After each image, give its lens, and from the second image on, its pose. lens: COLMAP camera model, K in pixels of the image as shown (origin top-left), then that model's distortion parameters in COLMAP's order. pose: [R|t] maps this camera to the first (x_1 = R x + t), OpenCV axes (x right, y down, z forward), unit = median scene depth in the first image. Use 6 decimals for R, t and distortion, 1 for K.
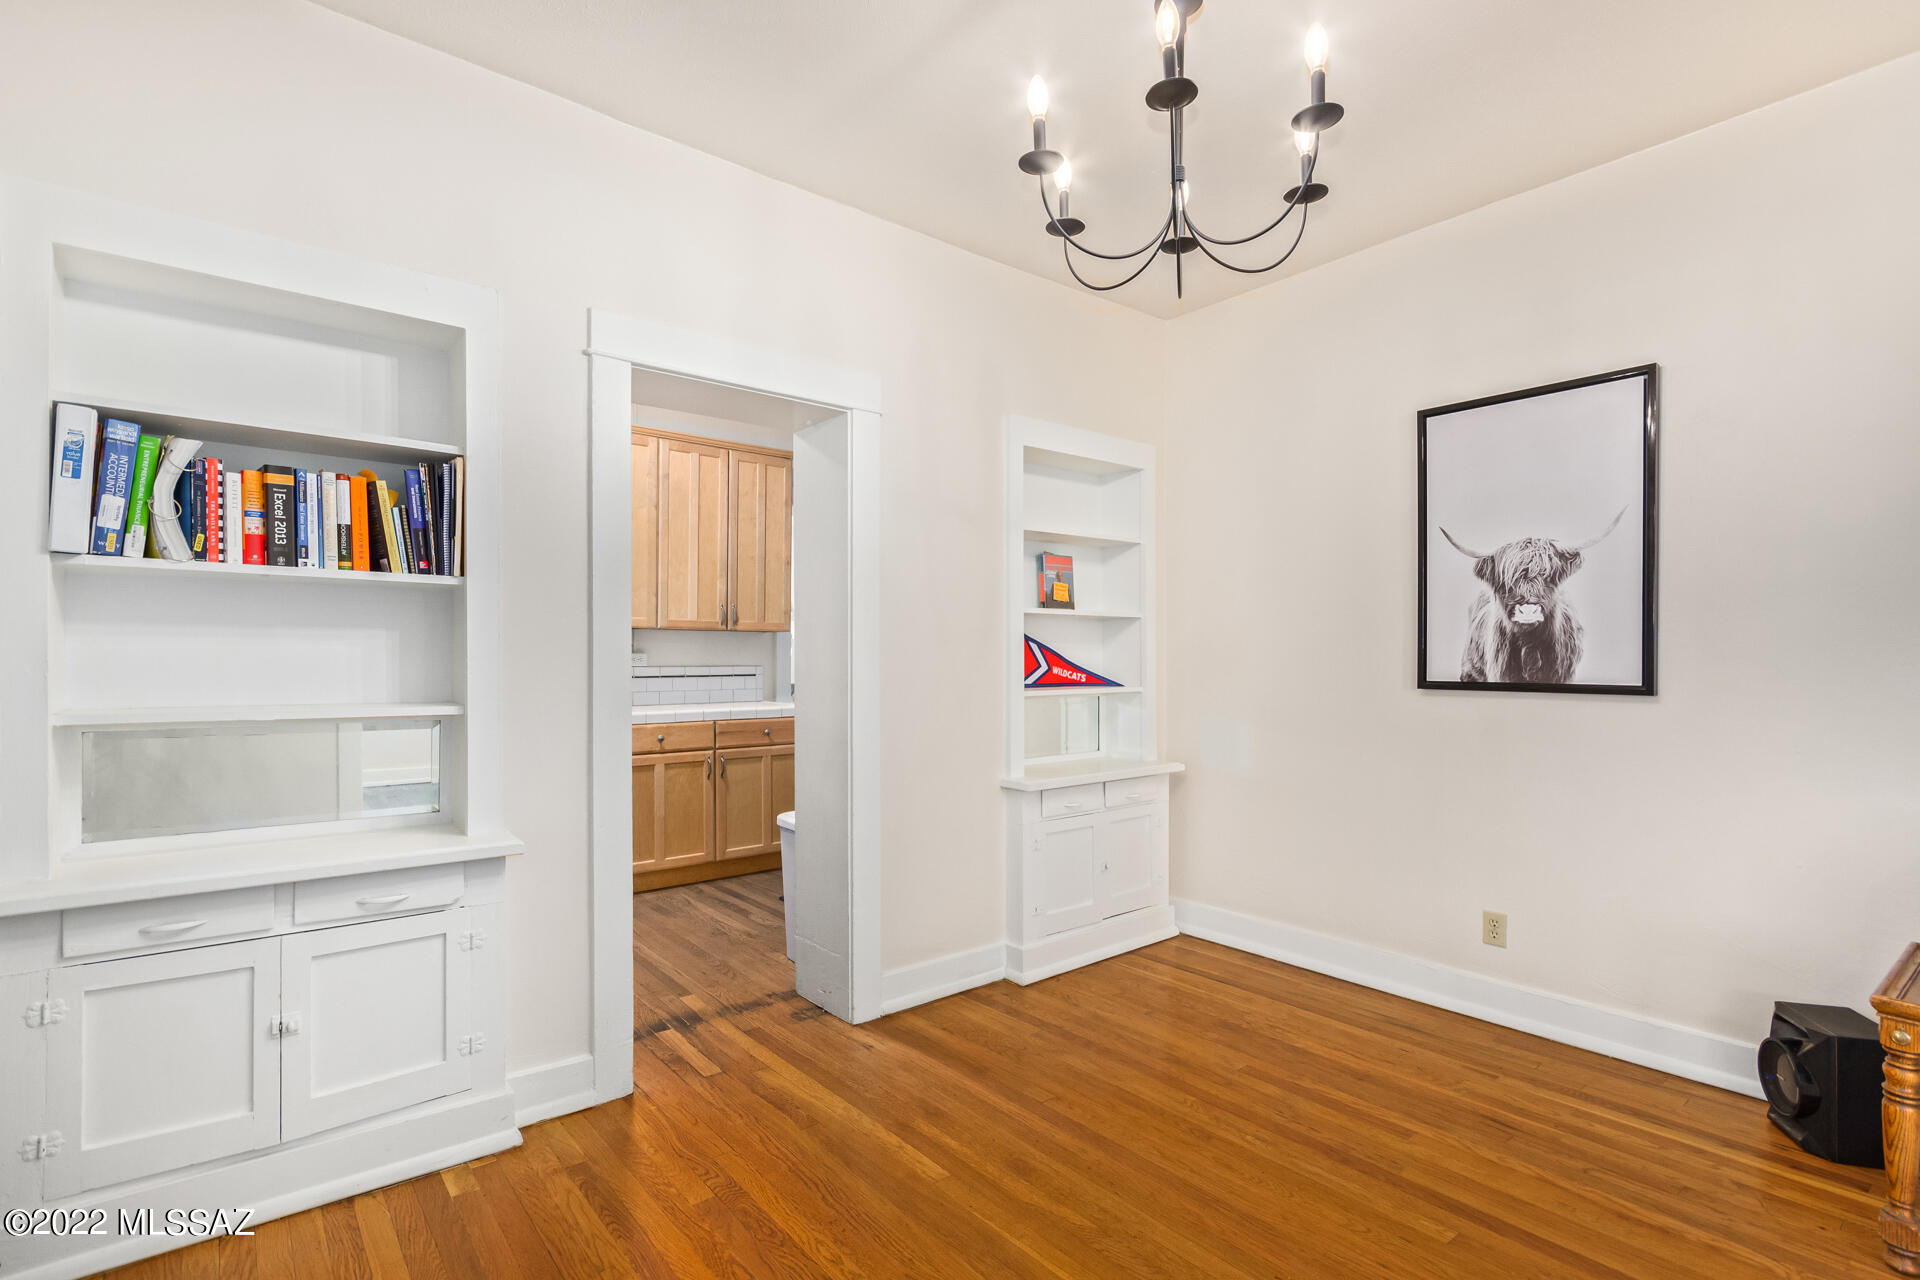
lens RADIAL K [[917.1, 0, 959.1], [0, 917.1, 660.4], [0, 0, 1]] dist [-0.000190, -0.000053]
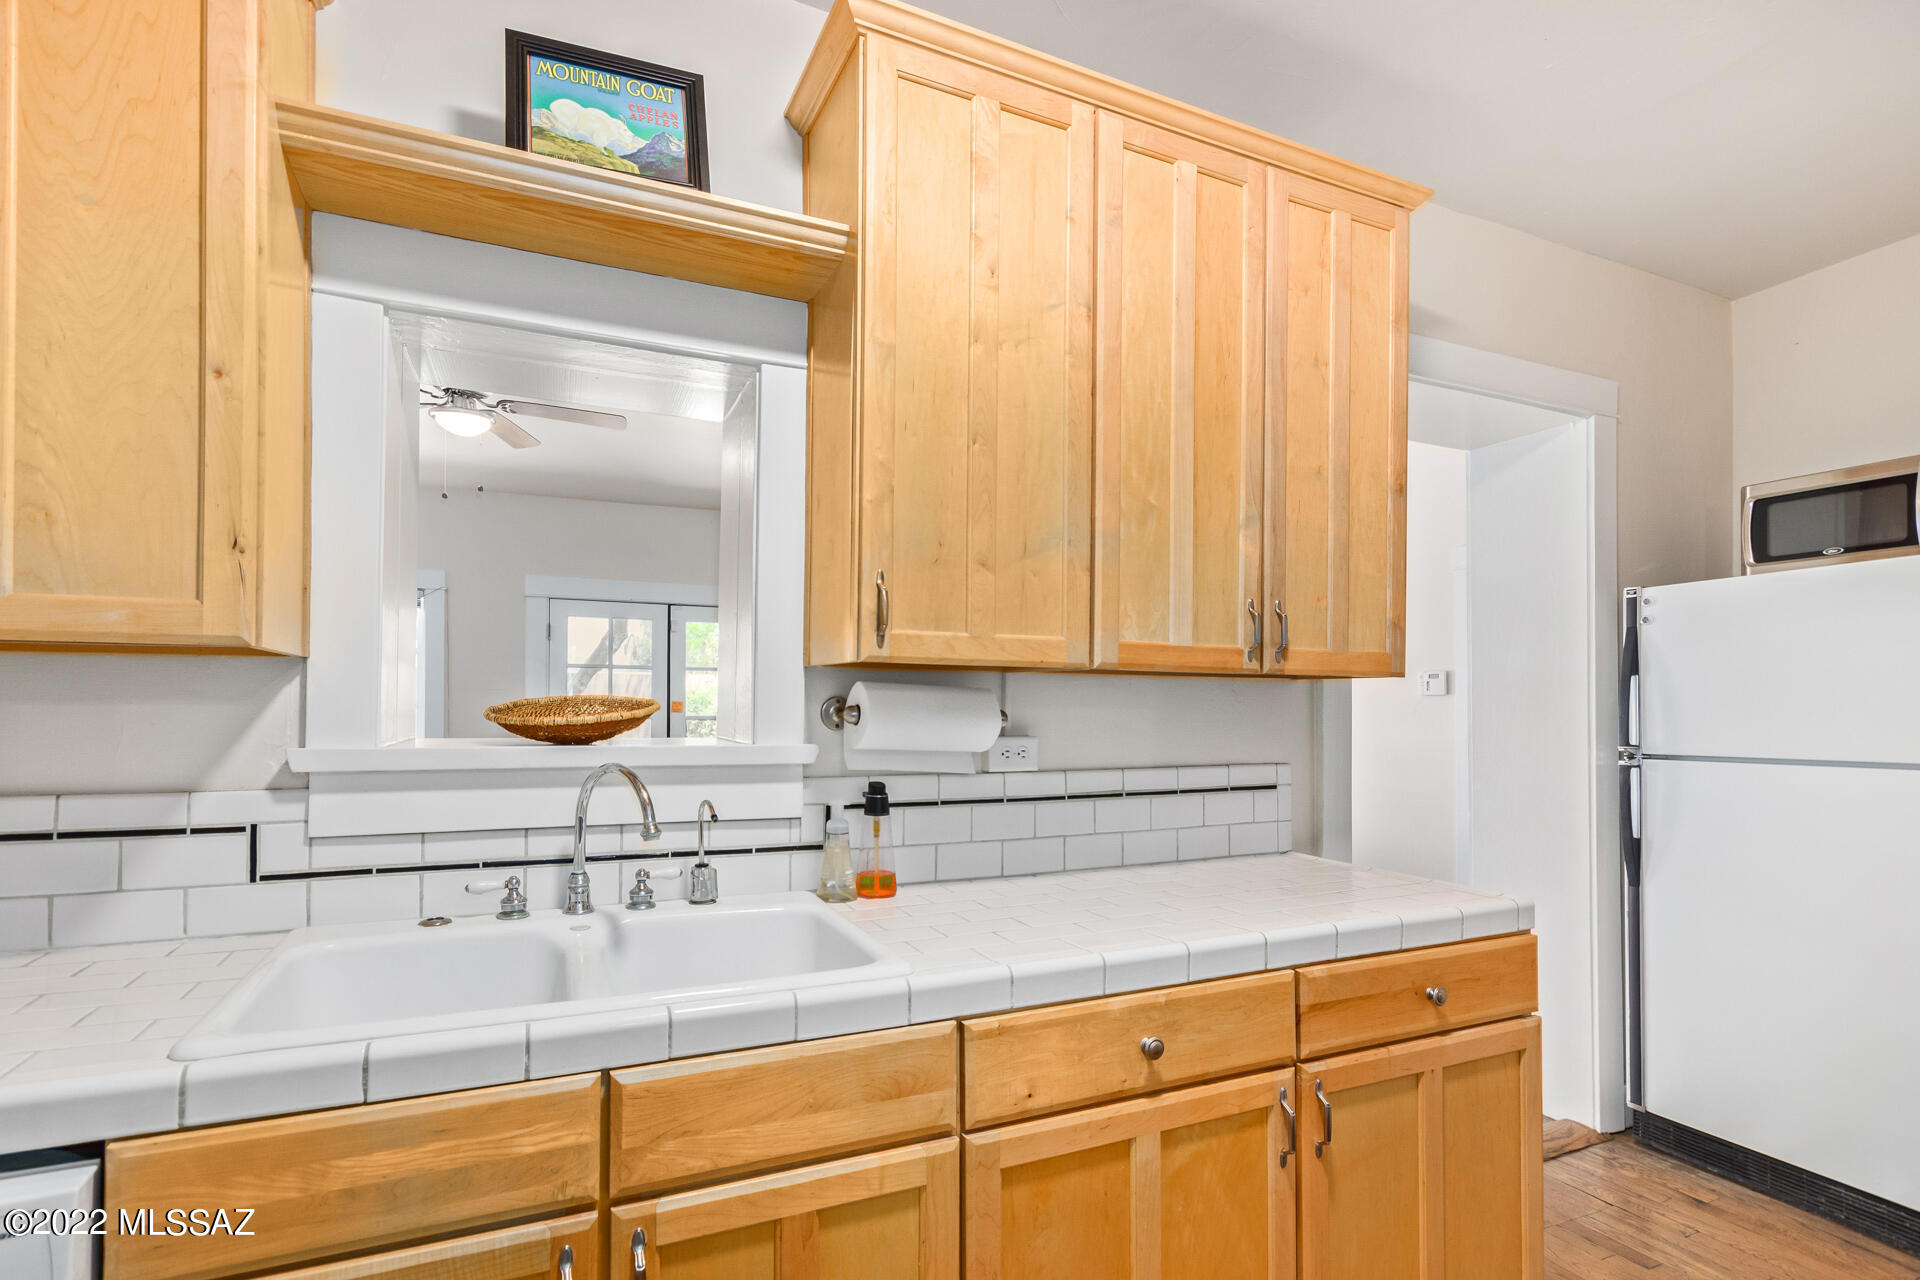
lens RADIAL K [[921.4, 0, 958.4], [0, 921.4, 705.2], [0, 0, 1]] dist [-0.002490, 0.000057]
pose [[0.968375, 0.000759, -0.249496, -0.484647], [-0.002458, 0.999976, -0.006496, -0.031792], [0.249485, 0.006904, 0.968354, 1.091794]]
